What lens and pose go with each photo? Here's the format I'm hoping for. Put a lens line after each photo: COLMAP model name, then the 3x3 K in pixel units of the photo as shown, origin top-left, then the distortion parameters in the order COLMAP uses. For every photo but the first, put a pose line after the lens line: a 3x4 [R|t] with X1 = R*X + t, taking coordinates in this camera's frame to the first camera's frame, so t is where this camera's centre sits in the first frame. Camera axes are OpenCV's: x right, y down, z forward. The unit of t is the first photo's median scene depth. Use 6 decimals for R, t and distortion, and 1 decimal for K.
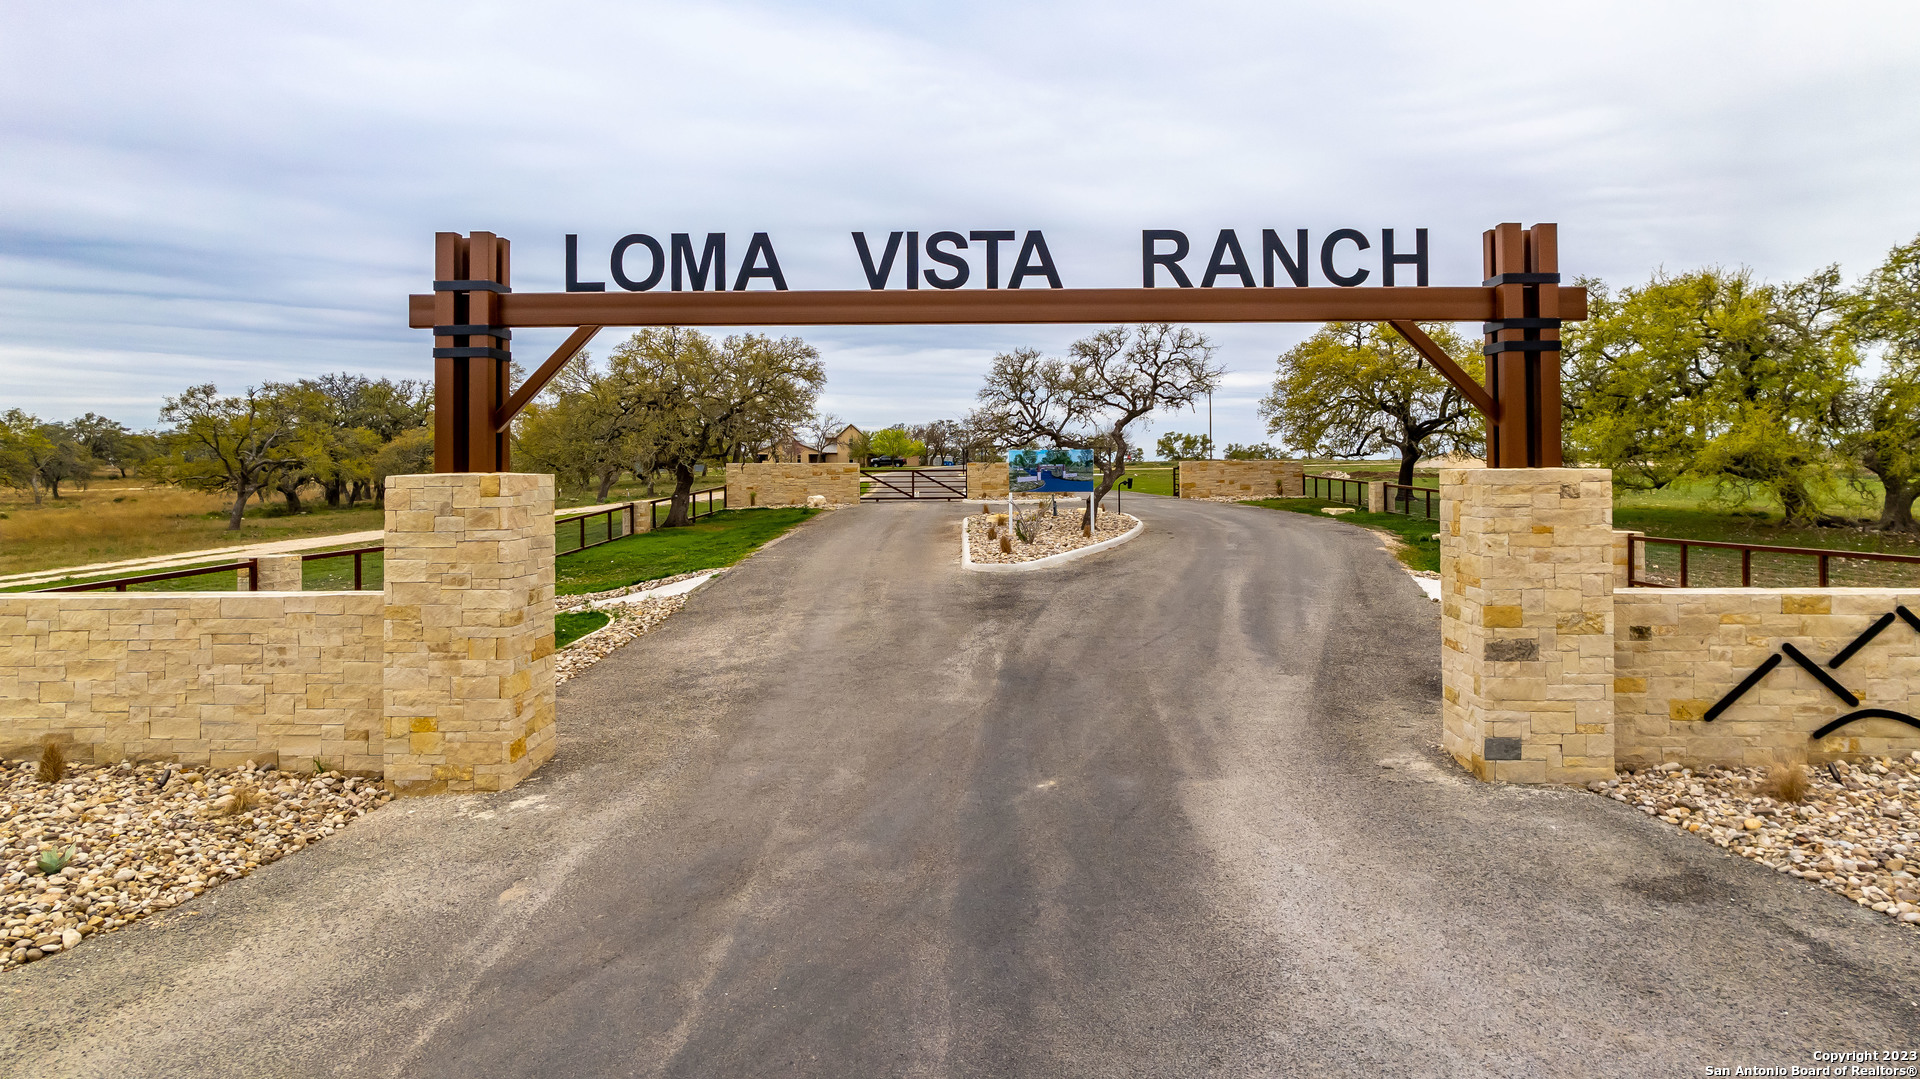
lens RADIAL K [[1235.4, 0, 994.4], [0, 1235.4, 447.8], [0, 0, 1]] dist [-0.039651, 0.051848]
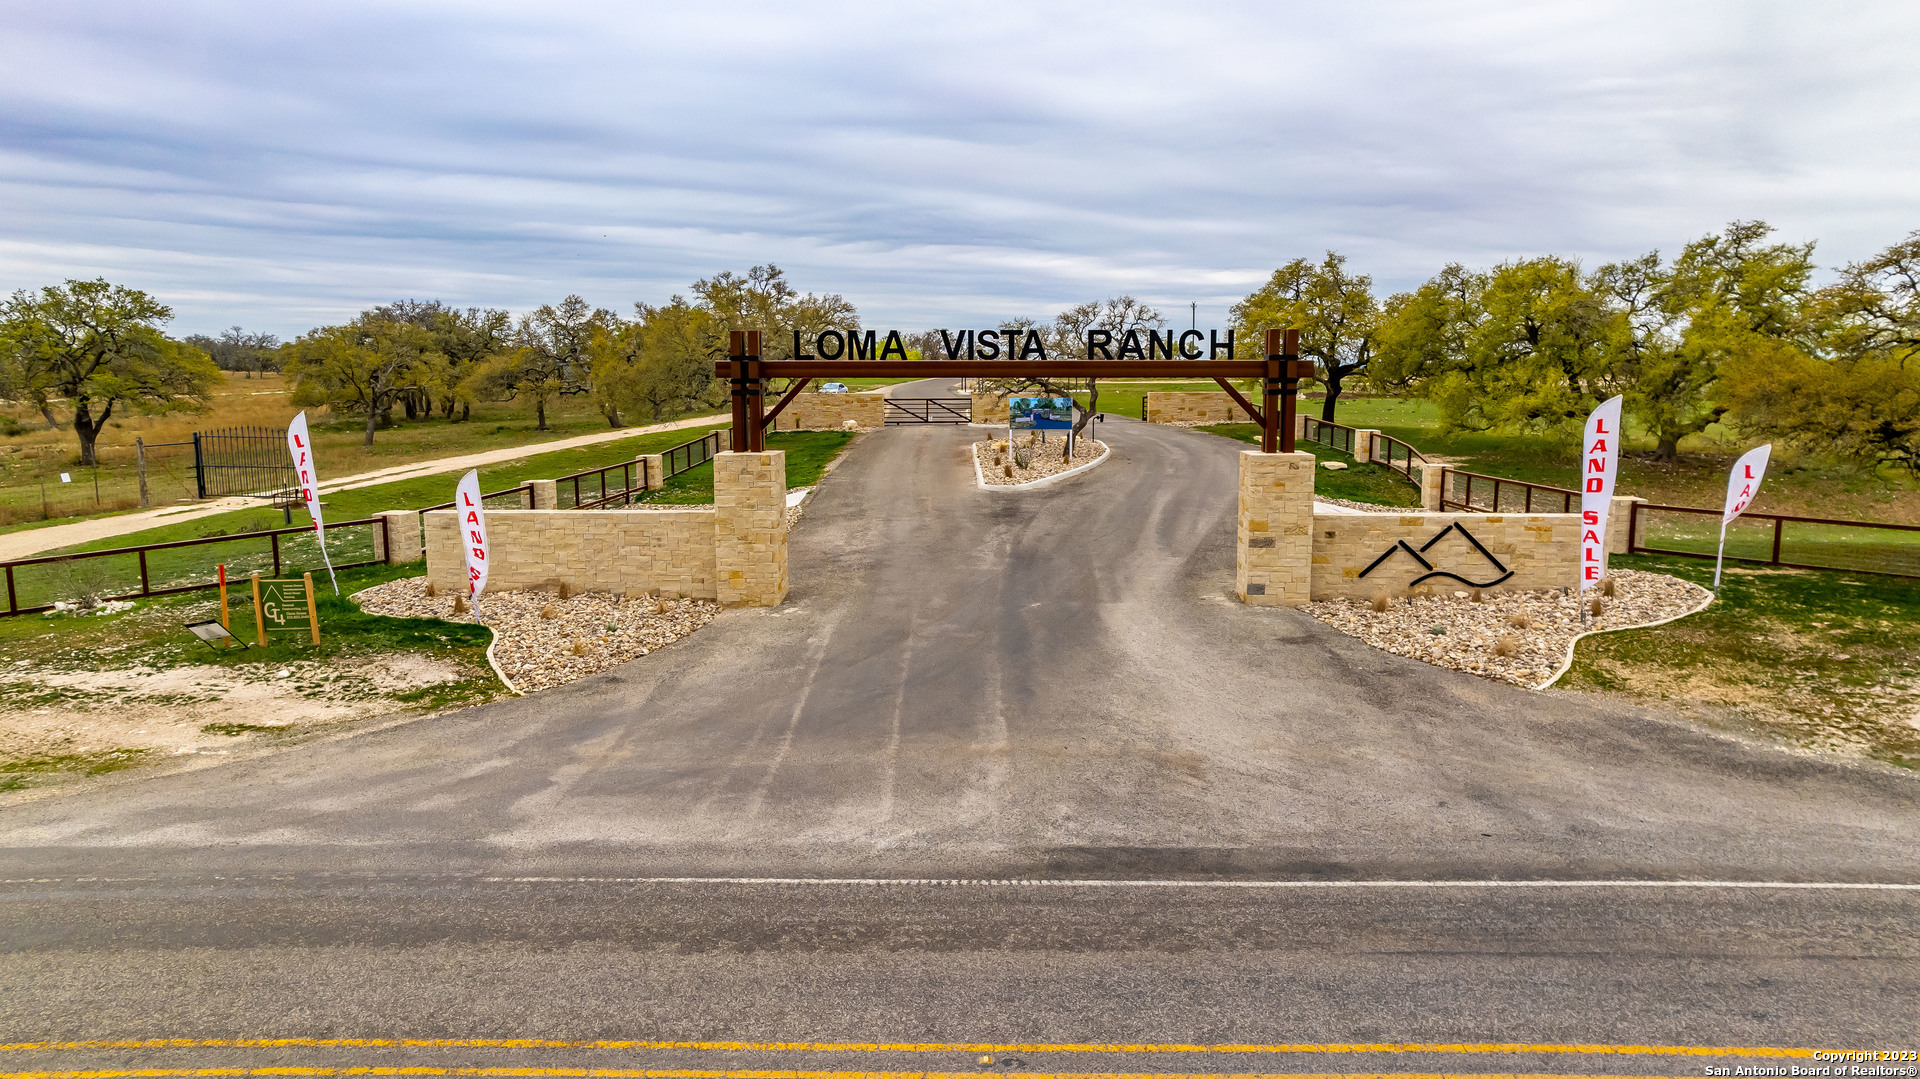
lens RADIAL K [[1220.0, 0, 963.9], [0, 1220.0, 541.2], [0, 0, 1]] dist [-0.019060, 0.017295]
pose [[0.999849, 0.005816, -0.016398, -0.044074], [-0.003186, 0.987738, 0.156091, -0.146934], [0.017105, -0.156015, 0.987607, -0.974178]]
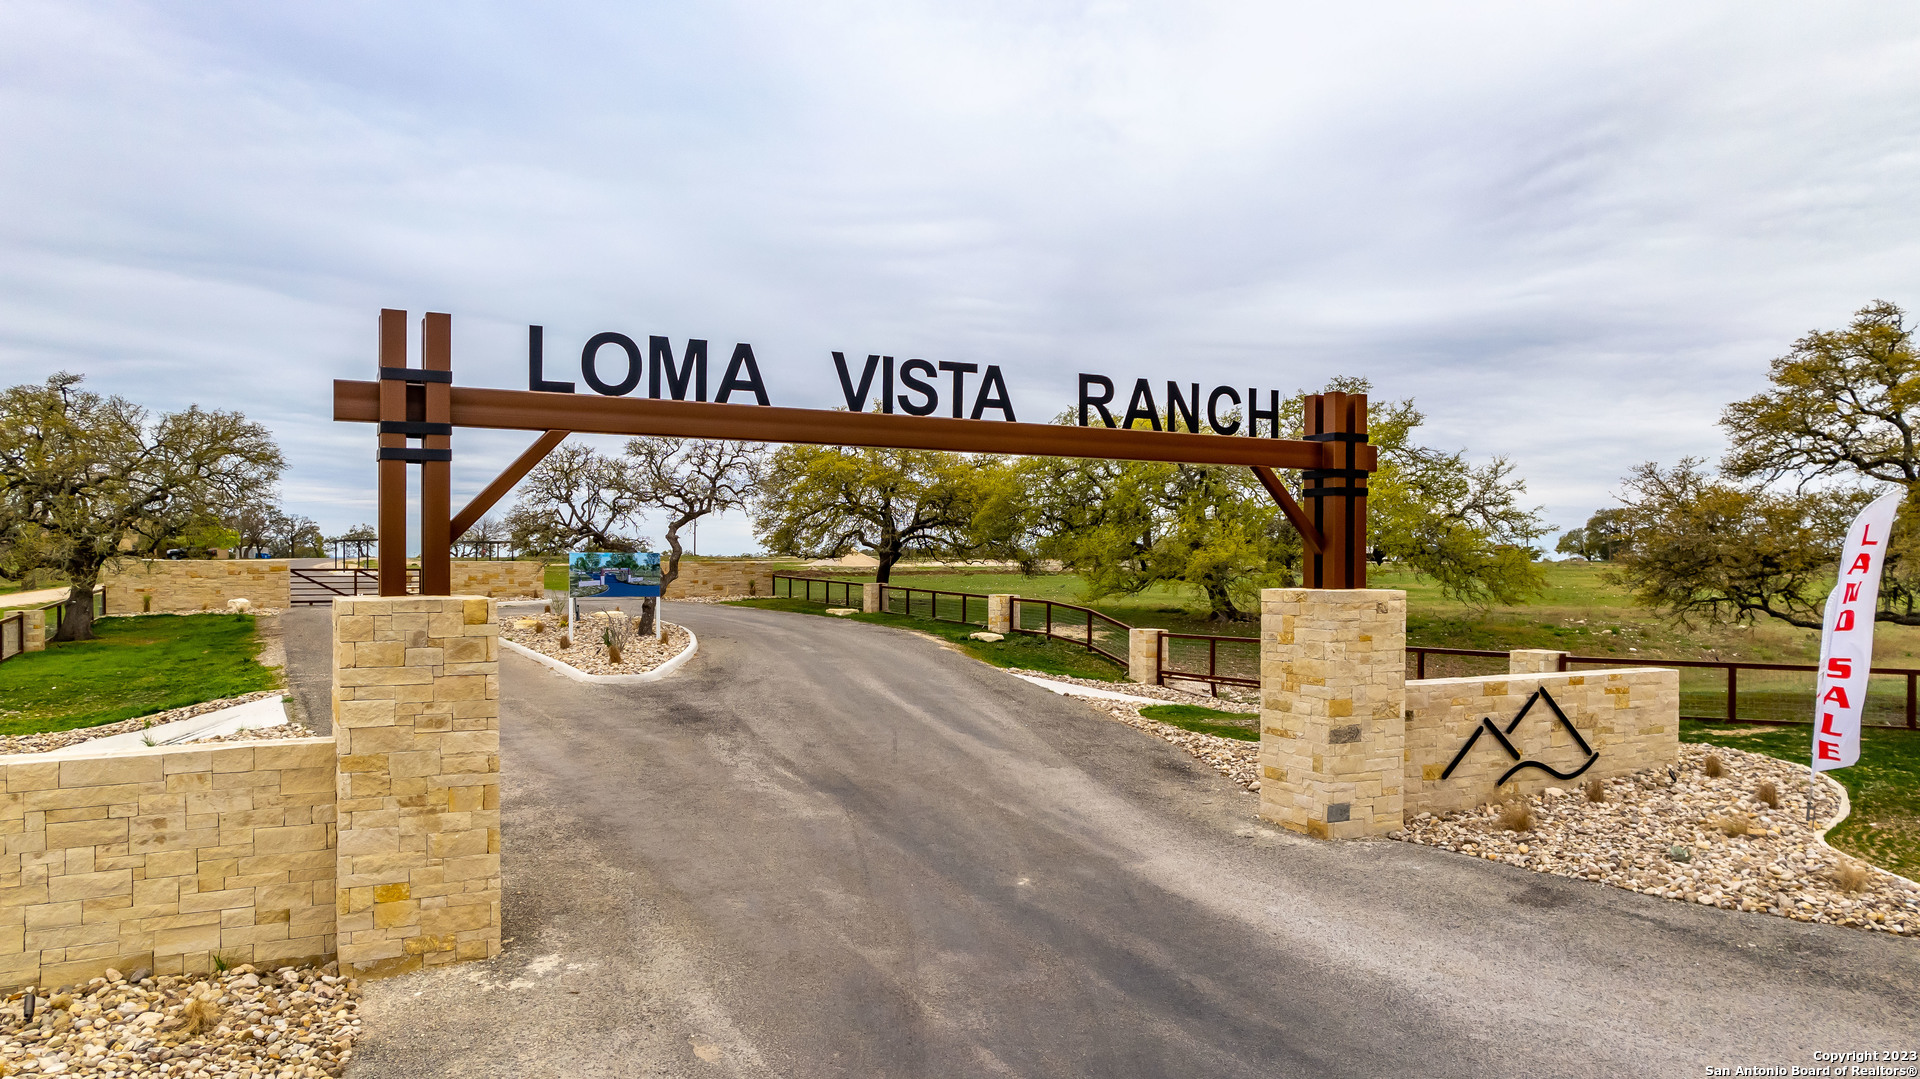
lens RADIAL K [[1256.3, 0, 959.9], [0, 1256.3, 578.2], [0, 0, 1]] dist [-0.049406, 0.084442]
pose [[0.881520, 0.002841, 0.472138, -0.503735], [-0.016274, 0.999571, 0.024370, -0.018965], [-0.471866, -0.029166, 0.881188, 0.056955]]
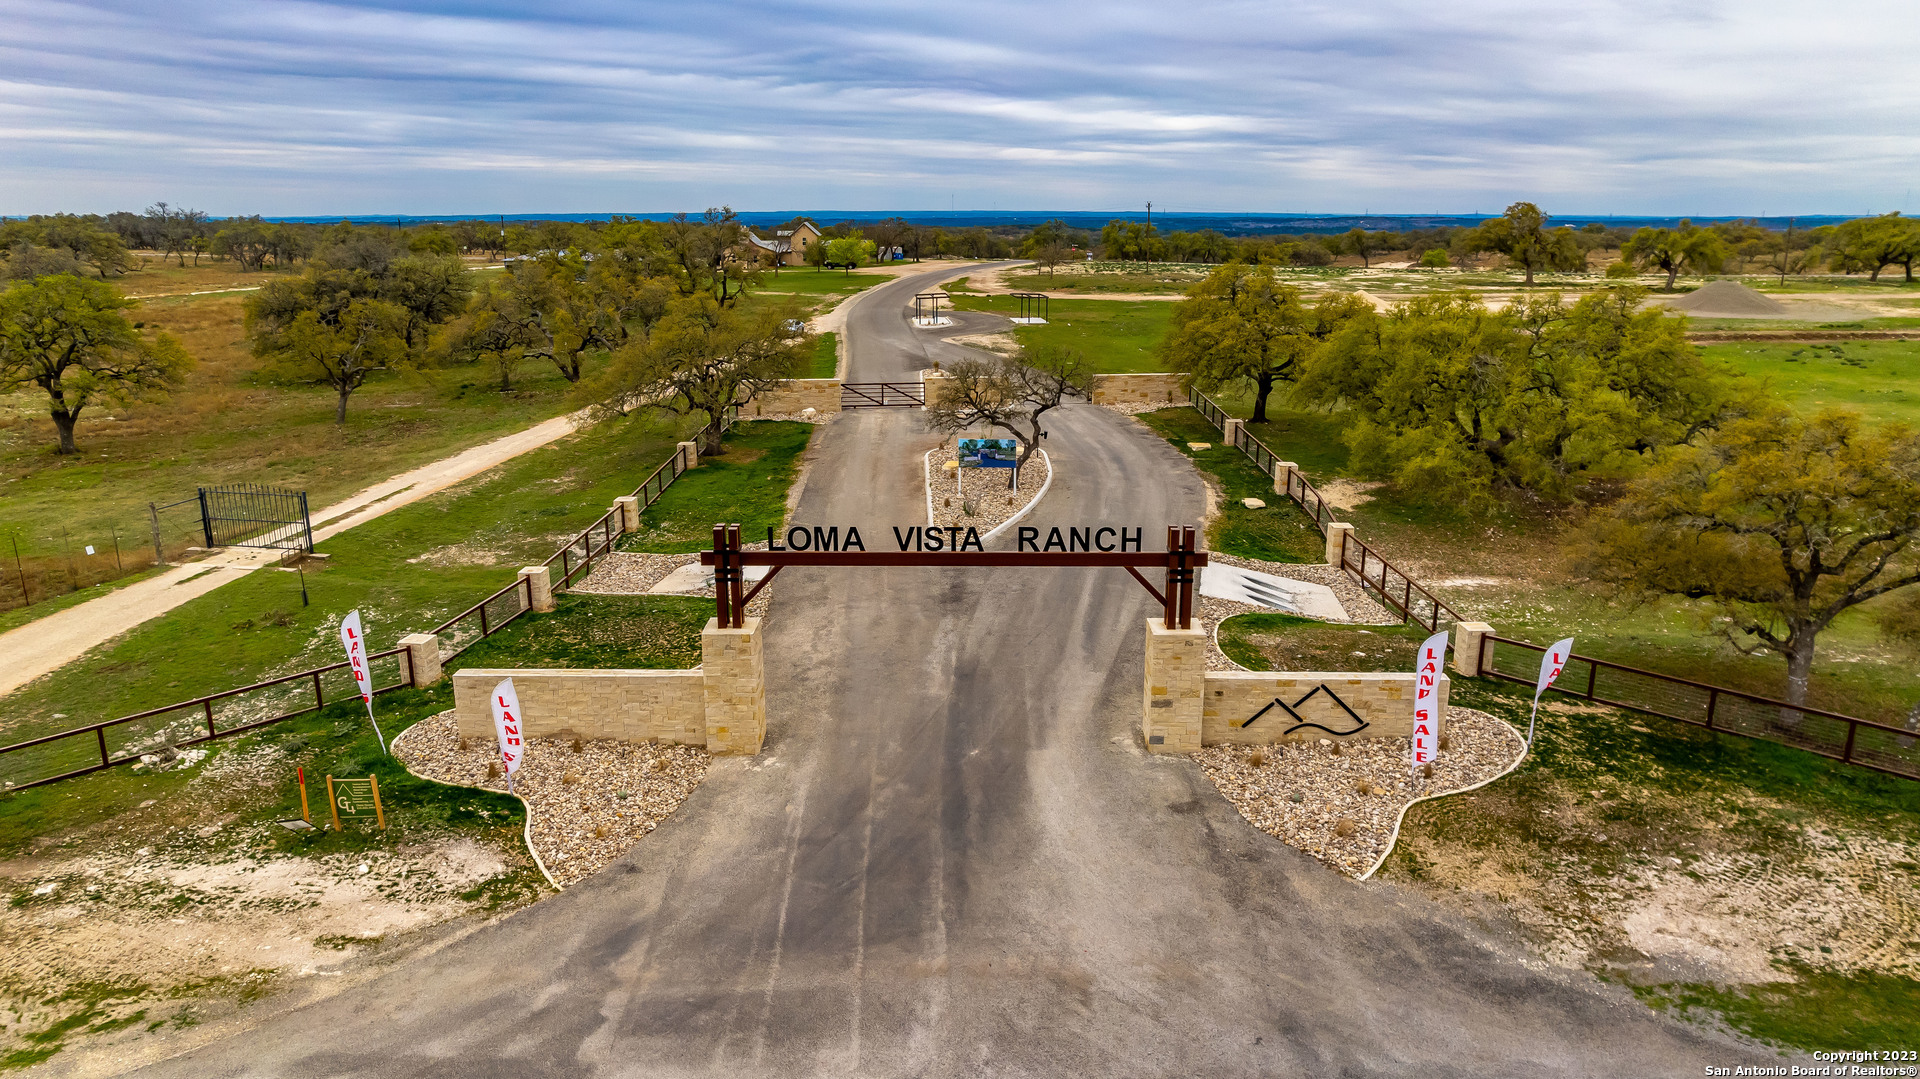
lens RADIAL K [[1226.3, 0, 960.0], [0, 1226.3, 539.5], [0, 0, 1]] dist [-0.010578, -0.000229]
pose [[0.999876, 0.002188, 0.015571, -0.025667], [-0.006237, 0.964212, 0.265057, -0.764864], [-0.014434, -0.265122, 0.964107, -1.225459]]
